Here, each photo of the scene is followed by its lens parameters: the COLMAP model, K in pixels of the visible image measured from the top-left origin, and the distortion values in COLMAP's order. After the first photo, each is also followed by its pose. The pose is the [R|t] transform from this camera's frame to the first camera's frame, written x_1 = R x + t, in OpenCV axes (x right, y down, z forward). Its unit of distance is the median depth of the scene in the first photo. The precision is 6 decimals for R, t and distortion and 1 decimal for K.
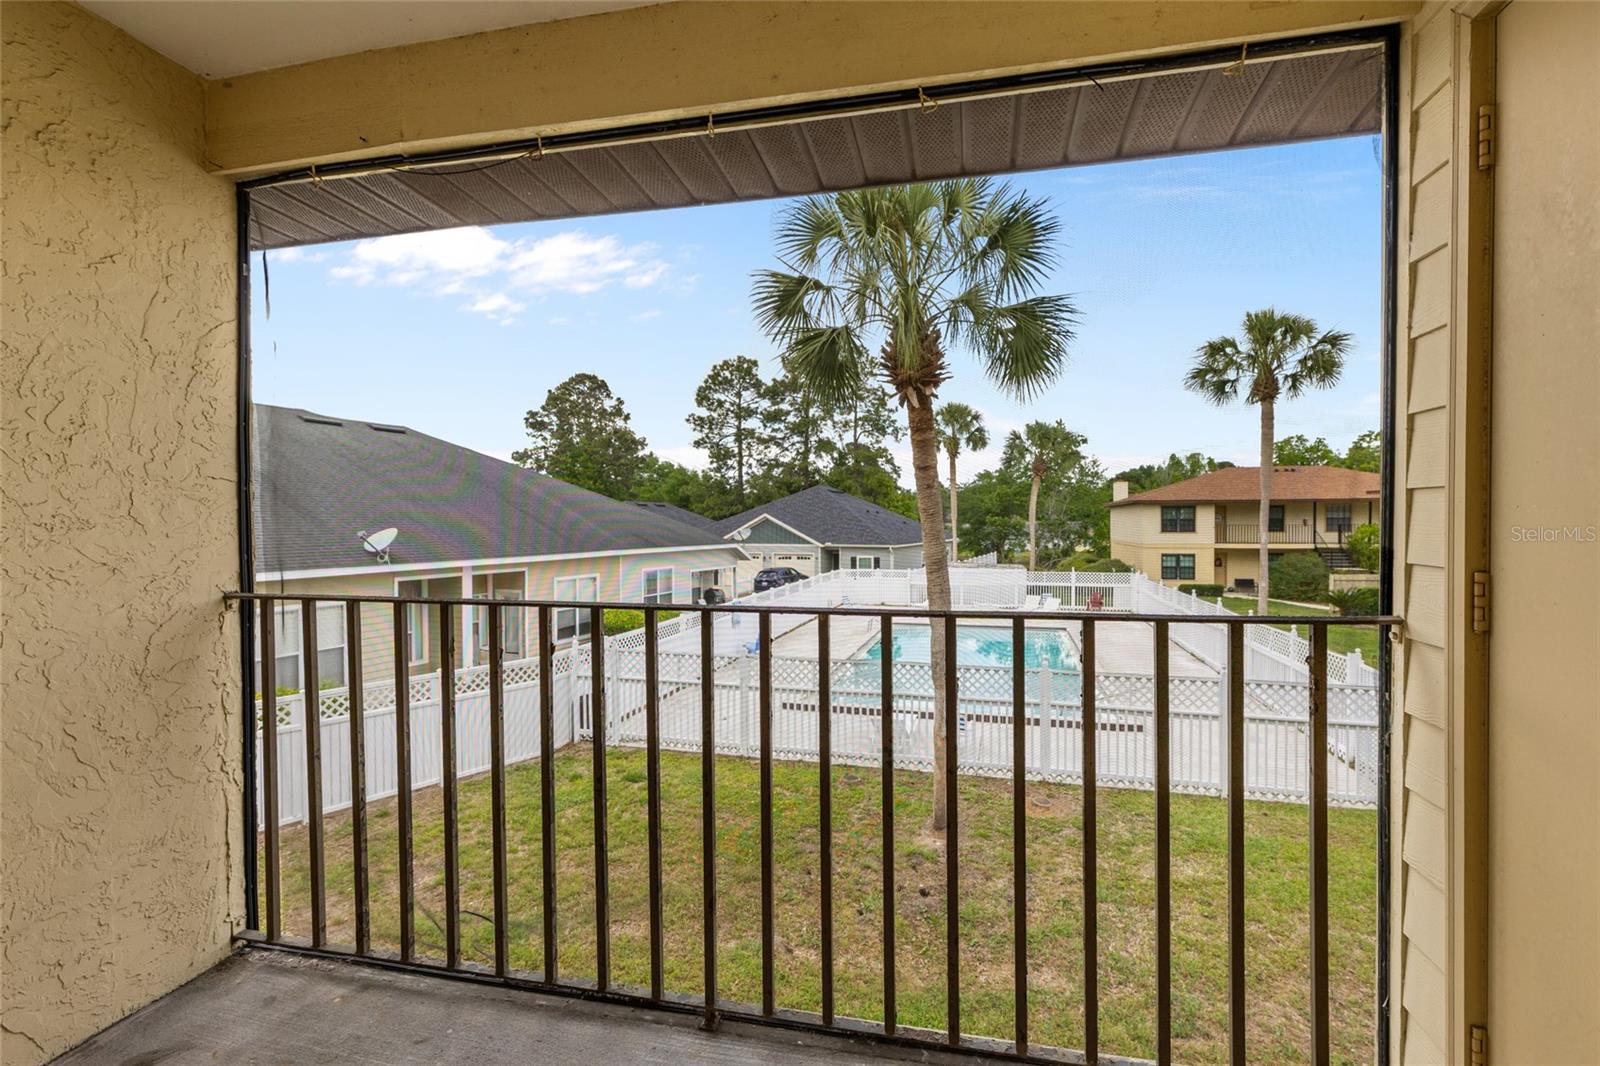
lens RADIAL K [[714.5, 0, 799.0], [0, 714.5, 530.9], [0, 0, 1]] dist [0.003985, 0.000215]
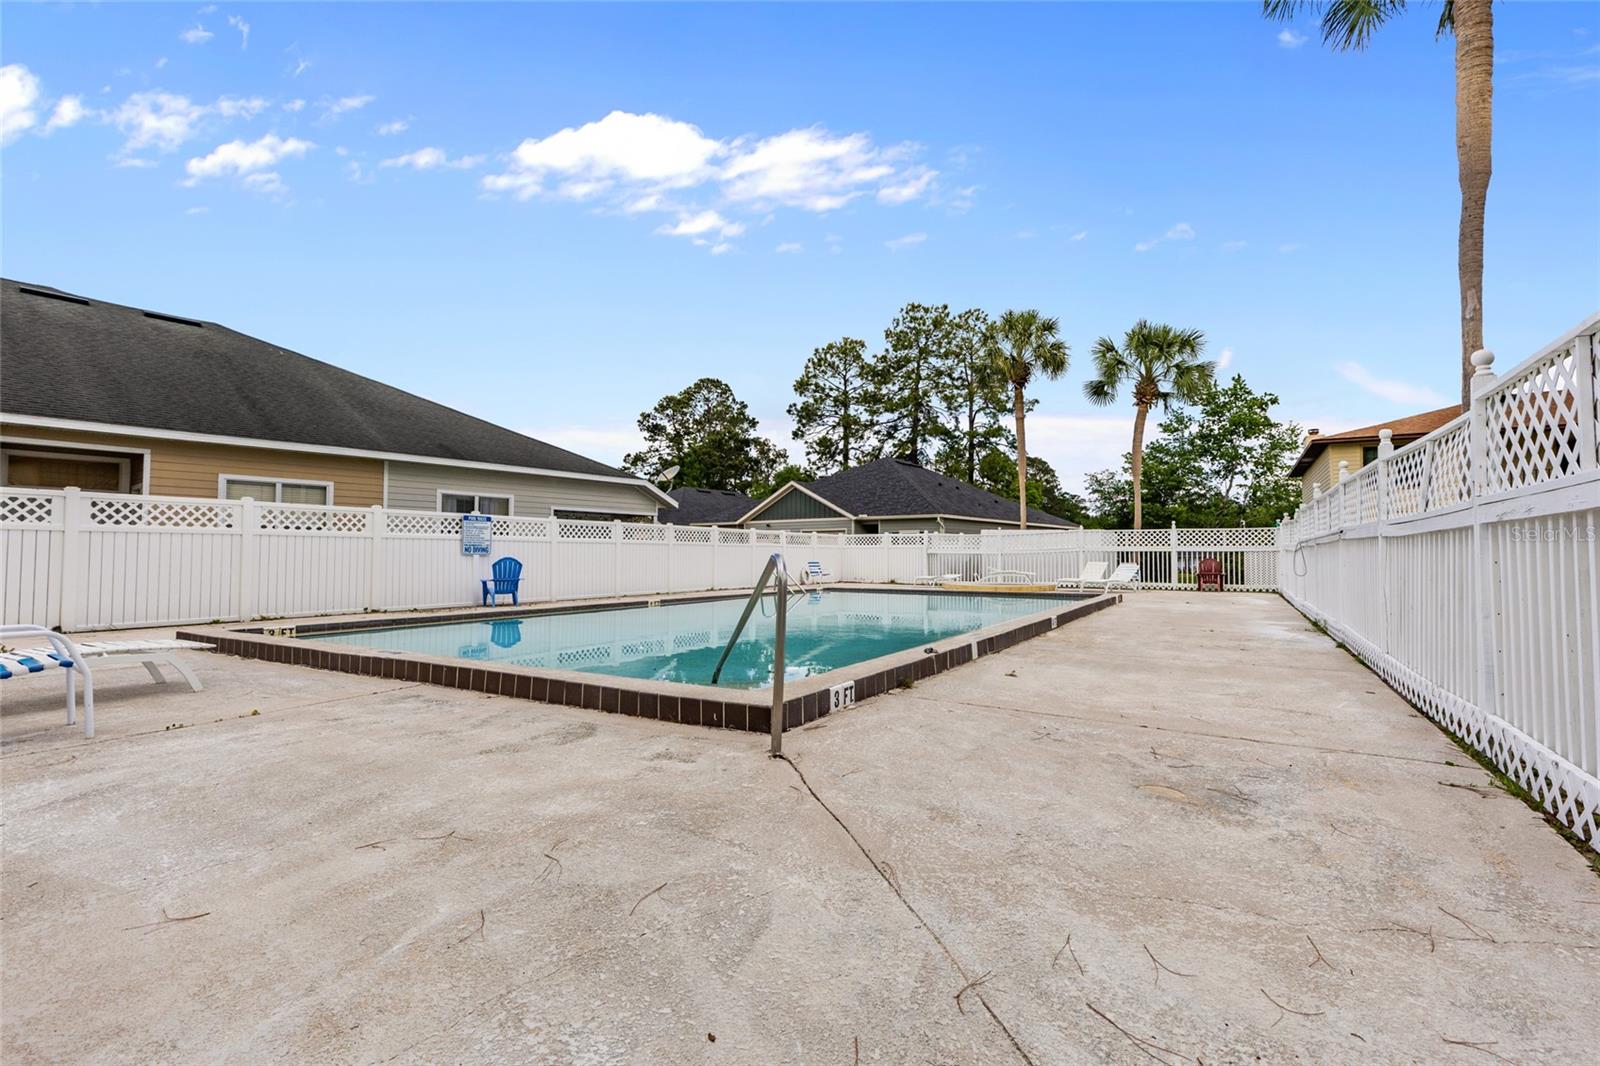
lens RADIAL K [[714.5, 0, 806.2], [0, 714.5, 531.6], [0, 0, 1]] dist [0.003985, 0.000215]
pose [[0.965328, -0.000628, -0.261041, 0.107241], [-0.011948, 0.998843, -0.046584, 0.041914], [0.260768, 0.048088, 0.964203, 0.143247]]
